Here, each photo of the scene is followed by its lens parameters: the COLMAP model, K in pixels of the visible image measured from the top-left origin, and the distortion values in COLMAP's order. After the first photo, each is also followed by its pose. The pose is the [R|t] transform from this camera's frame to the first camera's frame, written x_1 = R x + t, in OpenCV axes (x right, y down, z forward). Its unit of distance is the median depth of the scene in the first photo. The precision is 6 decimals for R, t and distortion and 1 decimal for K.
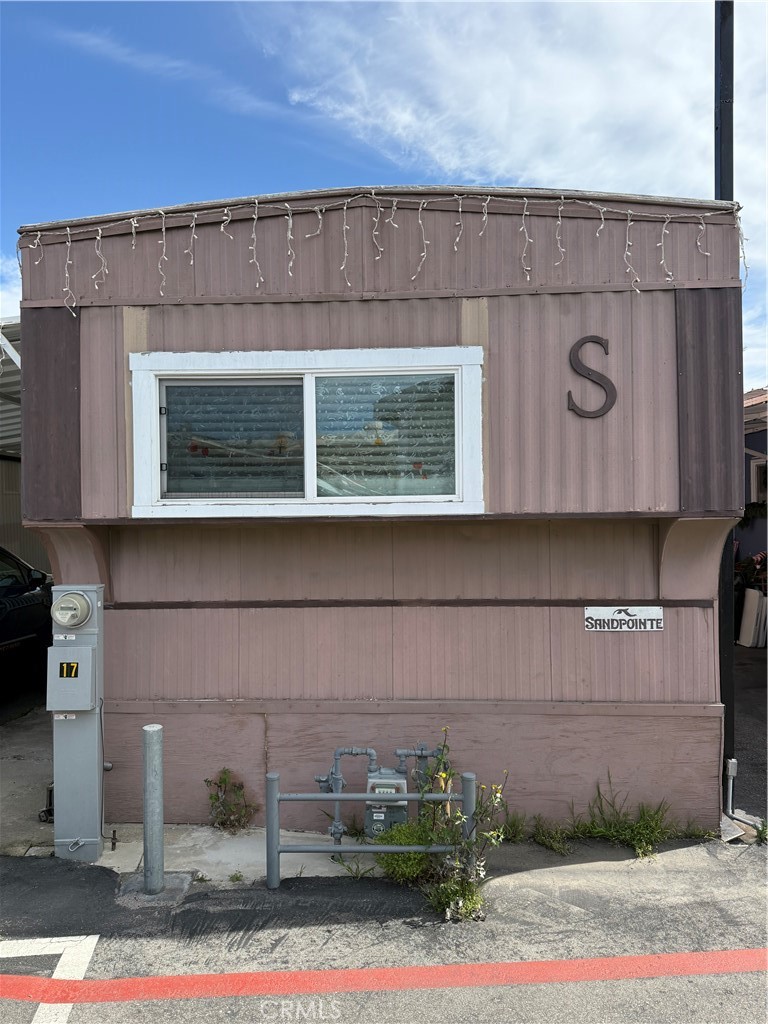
lens RADIAL K [[718.9, 0, 384.8], [0, 718.9, 516.5], [0, 0, 1]] dist [0.093994, -0.144773]
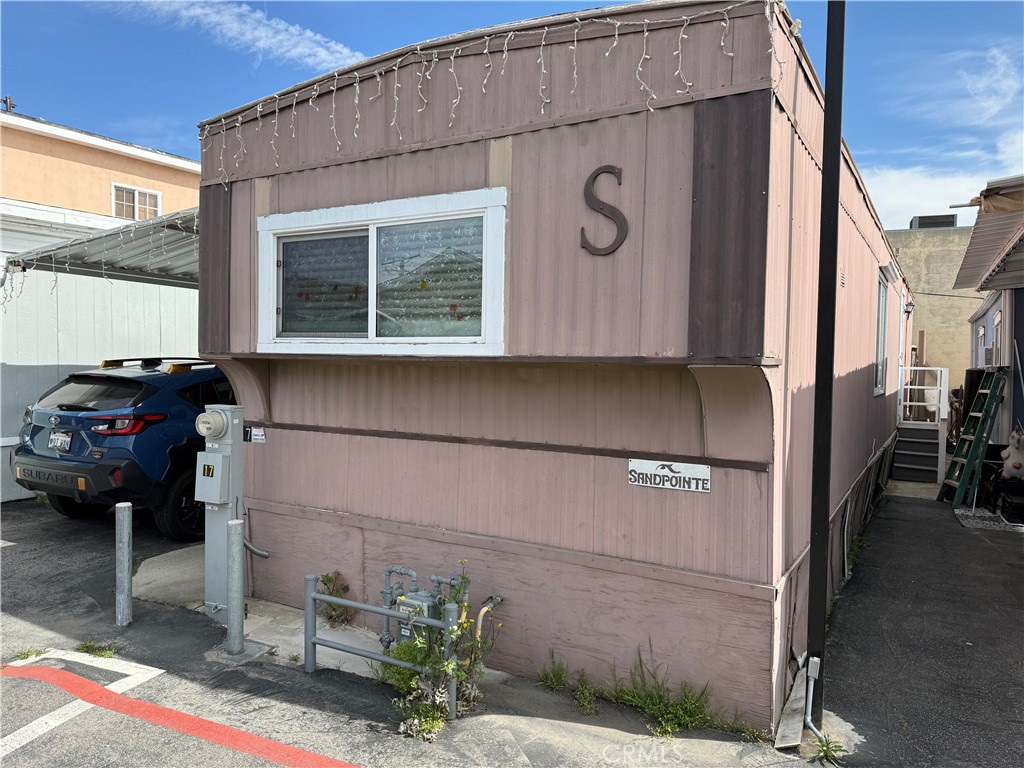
lens RADIAL K [[718.9, 0, 512.0], [0, 718.9, 384.0], [0, 0, 1]] dist [0.093994, -0.144773]
pose [[0.884578, 0.039314, -0.464732, 0.605628], [-0.026755, 0.999077, 0.033592, 0.001805], [0.465624, -0.017281, 0.884814, 0.118636]]
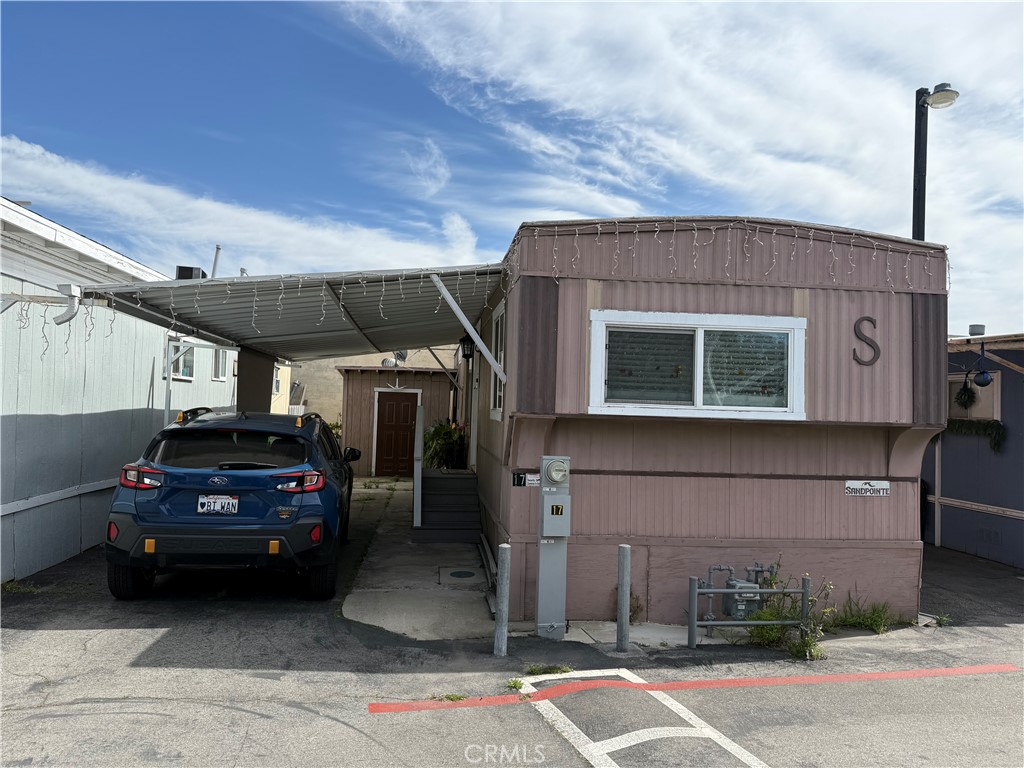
lens RADIAL K [[718.9, 0, 512.0], [0, 718.9, 384.0], [0, 0, 1]] dist [0.093994, -0.144773]
pose [[0.983449, 0.045787, 0.175306, -0.788053], [-0.039121, 0.998381, -0.041297, 0.007690], [-0.176913, 0.033756, 0.983647, -0.490799]]
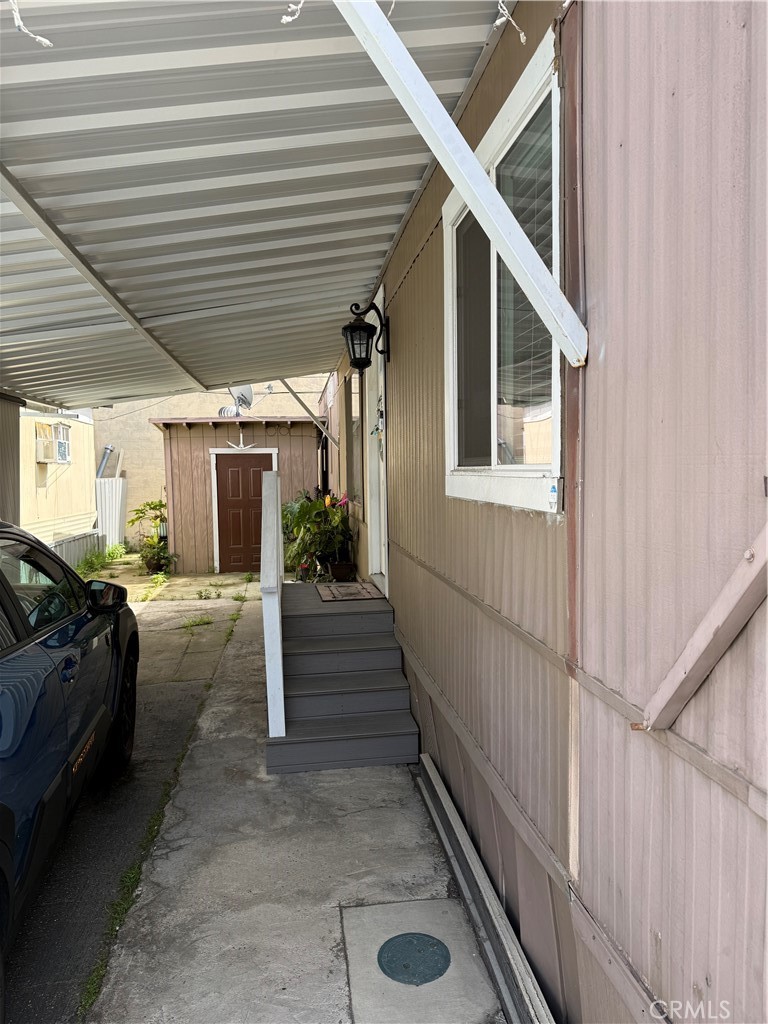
lens RADIAL K [[718.9, 0, 384.8], [0, 718.9, 516.5], [0, 0, 1]] dist [0.093994, -0.144773]
pose [[0.981195, -0.018227, 0.192156, -0.700385], [0.007448, 0.998365, 0.056668, 0.002031], [-0.192874, -0.054171, 0.979727, 0.861319]]
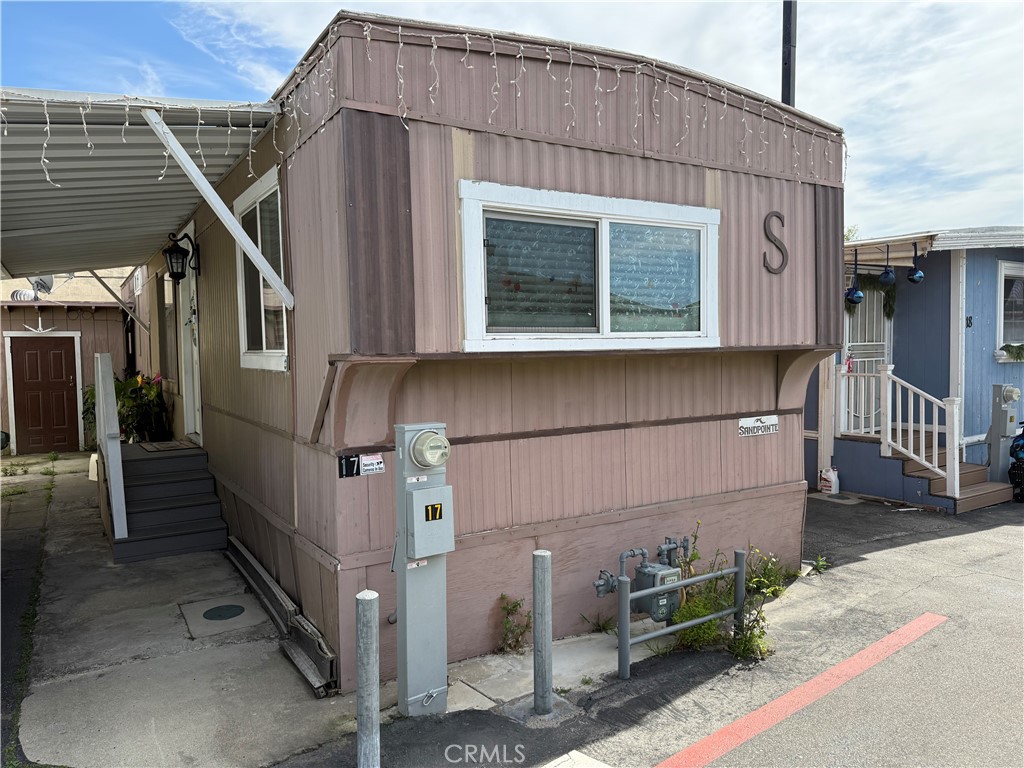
lens RADIAL K [[720.1, 0, 512.7], [0, 720.1, 390.4], [0, 0, 1]] dist [0.092679, -0.131812]
pose [[0.819653, -0.035237, 0.571775, -0.854984], [0.010069, 0.998838, 0.047121, 0.008446], [-0.572771, -0.032866, 0.819056, 0.173773]]
